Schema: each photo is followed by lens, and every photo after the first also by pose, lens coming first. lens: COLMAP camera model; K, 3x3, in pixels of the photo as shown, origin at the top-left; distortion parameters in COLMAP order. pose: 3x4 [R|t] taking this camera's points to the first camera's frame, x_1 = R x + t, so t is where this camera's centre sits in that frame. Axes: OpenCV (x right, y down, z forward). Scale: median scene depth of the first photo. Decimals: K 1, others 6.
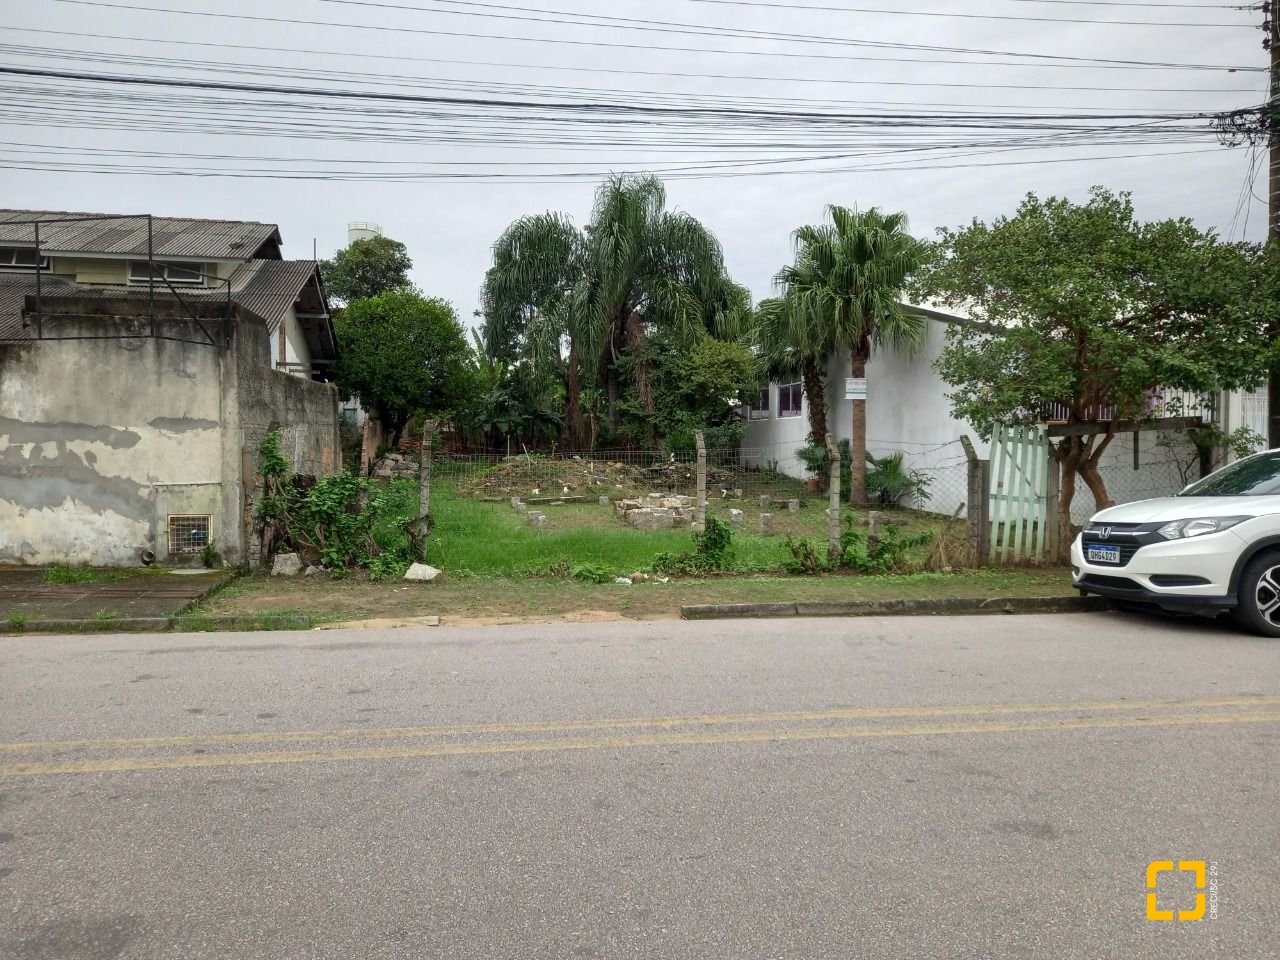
lens RADIAL K [[946.5, 0, 646.5], [0, 946.5, 483.9], [0, 0, 1]] dist [0.063687, -0.060795]
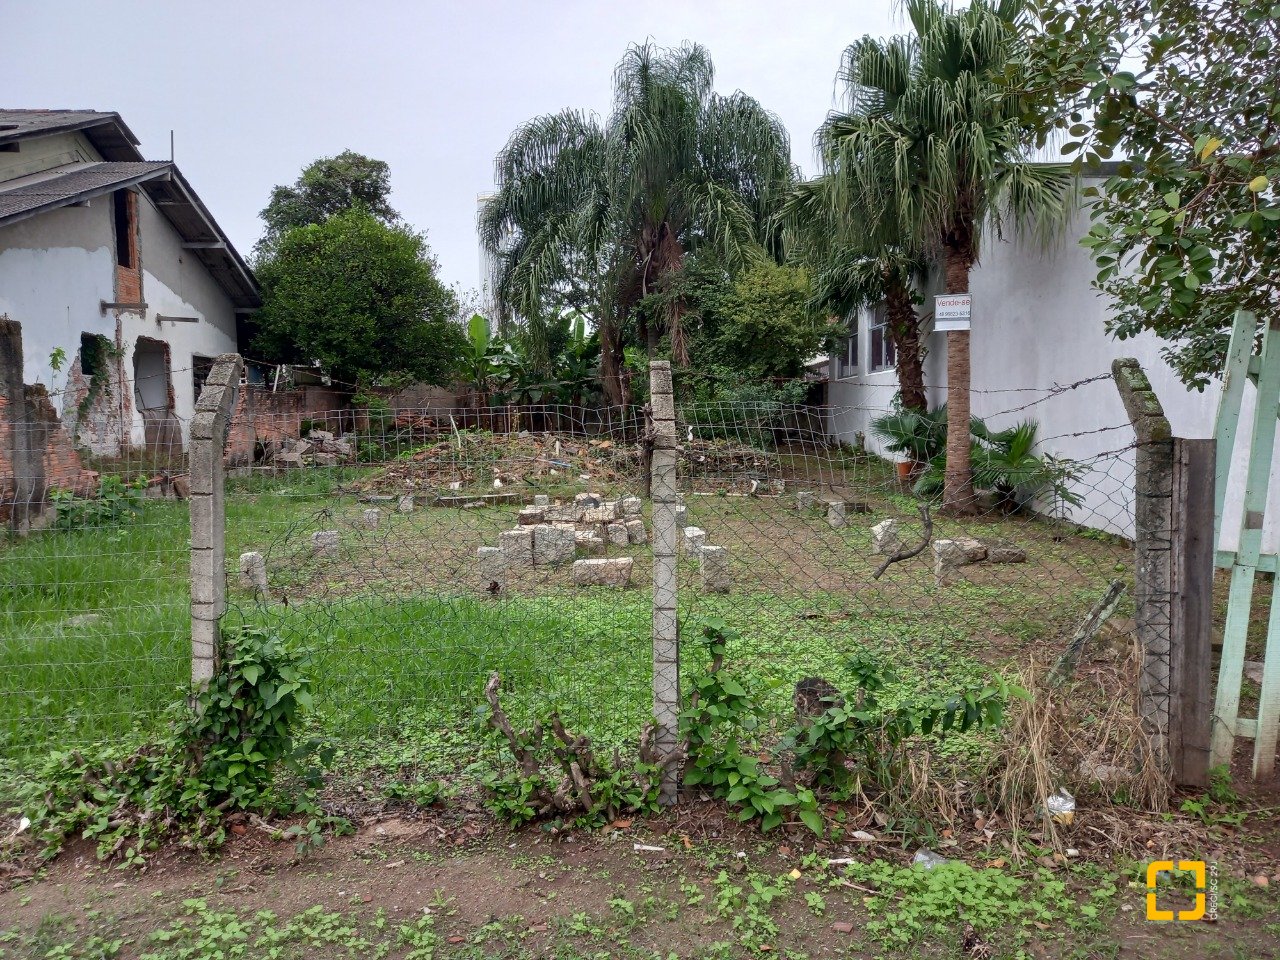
lens RADIAL K [[946.5, 0, 640.0], [0, 946.5, 483.6], [0, 0, 1]] dist [0.063687, -0.060795]
pose [[0.984579, -0.000570, -0.174937, 0.221860], [0.005424, 0.999613, 0.027271, -0.019241], [0.174854, -0.027799, 0.984202, 0.634667]]
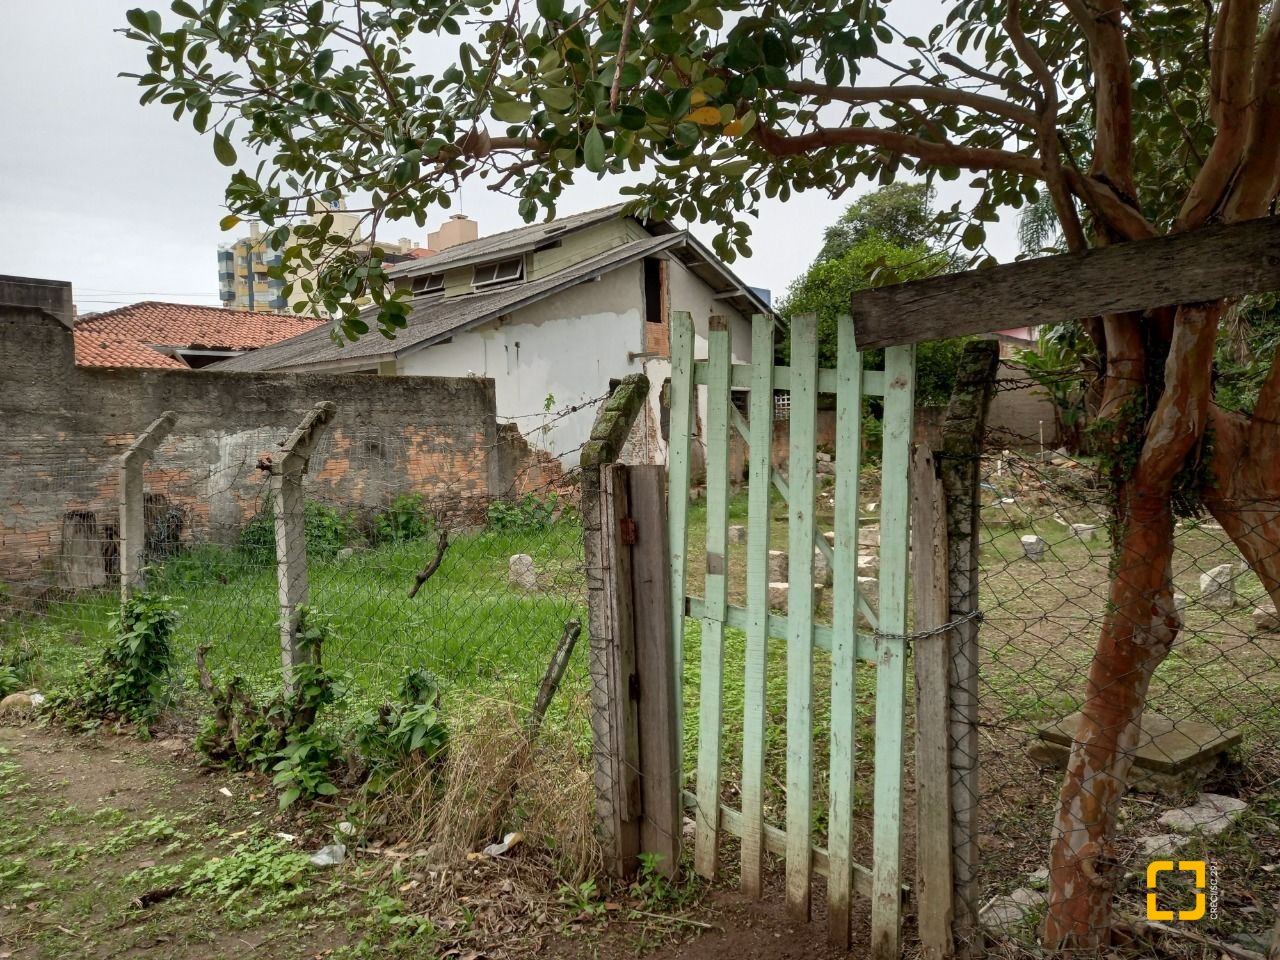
lens RADIAL K [[946.5, 0, 642.1], [0, 946.5, 487.6], [0, 0, 1]] dist [0.063687, -0.060795]
pose [[0.628579, 0.006034, -0.777722, 0.522477], [0.001134, 0.999962, 0.008676, -0.020021], [0.777745, -0.006336, 0.628548, 0.791629]]
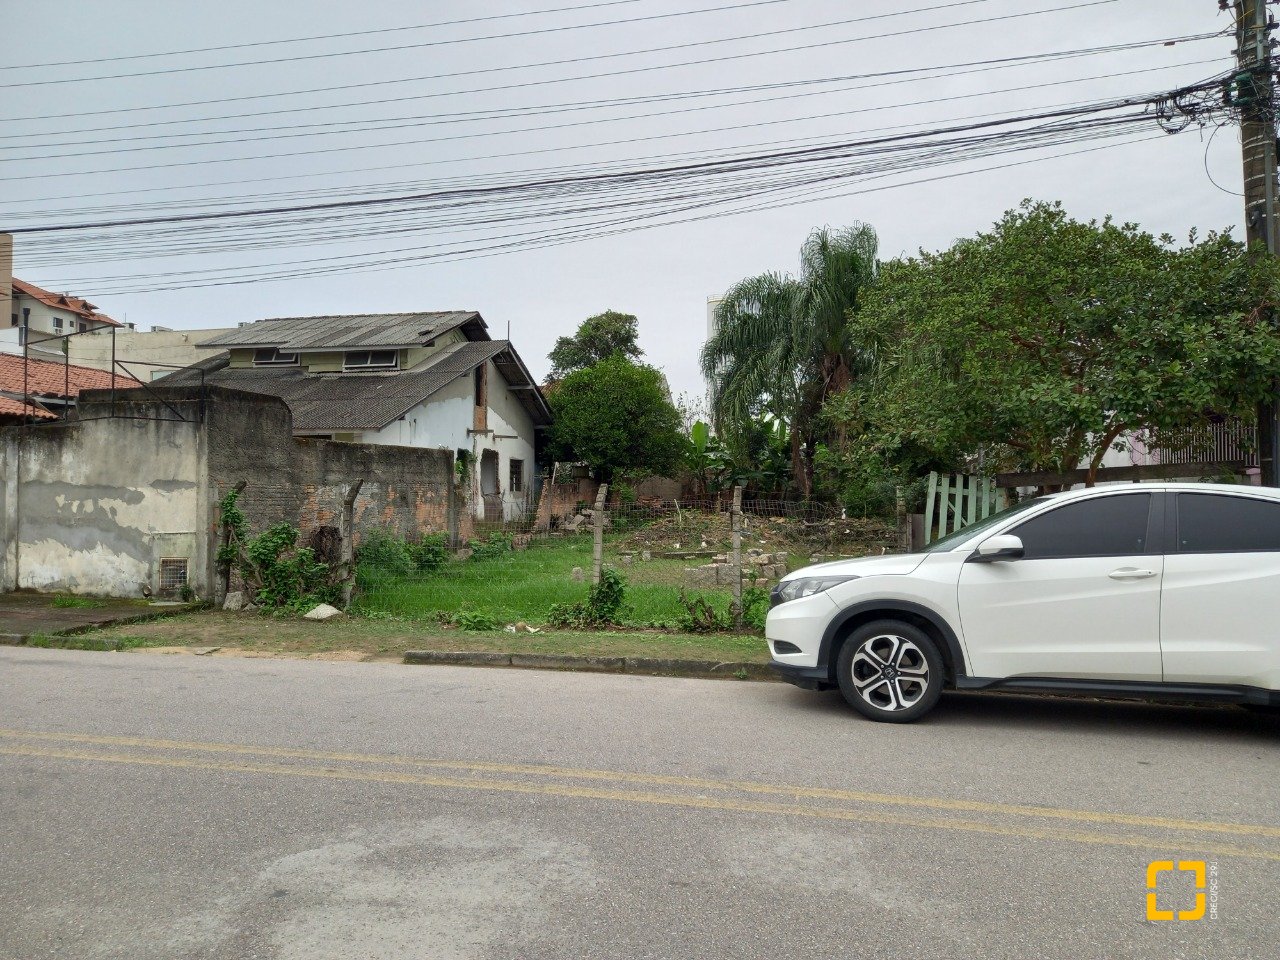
lens RADIAL K [[946.5, 0, 645.9], [0, 946.5, 479.8], [0, 0, 1]] dist [0.063687, -0.060795]
pose [[0.918136, -0.013878, -0.396022, 0.448048], [-0.011693, 0.998002, -0.062084, 0.001062], [0.396092, 0.061633, 0.916140, 0.077726]]
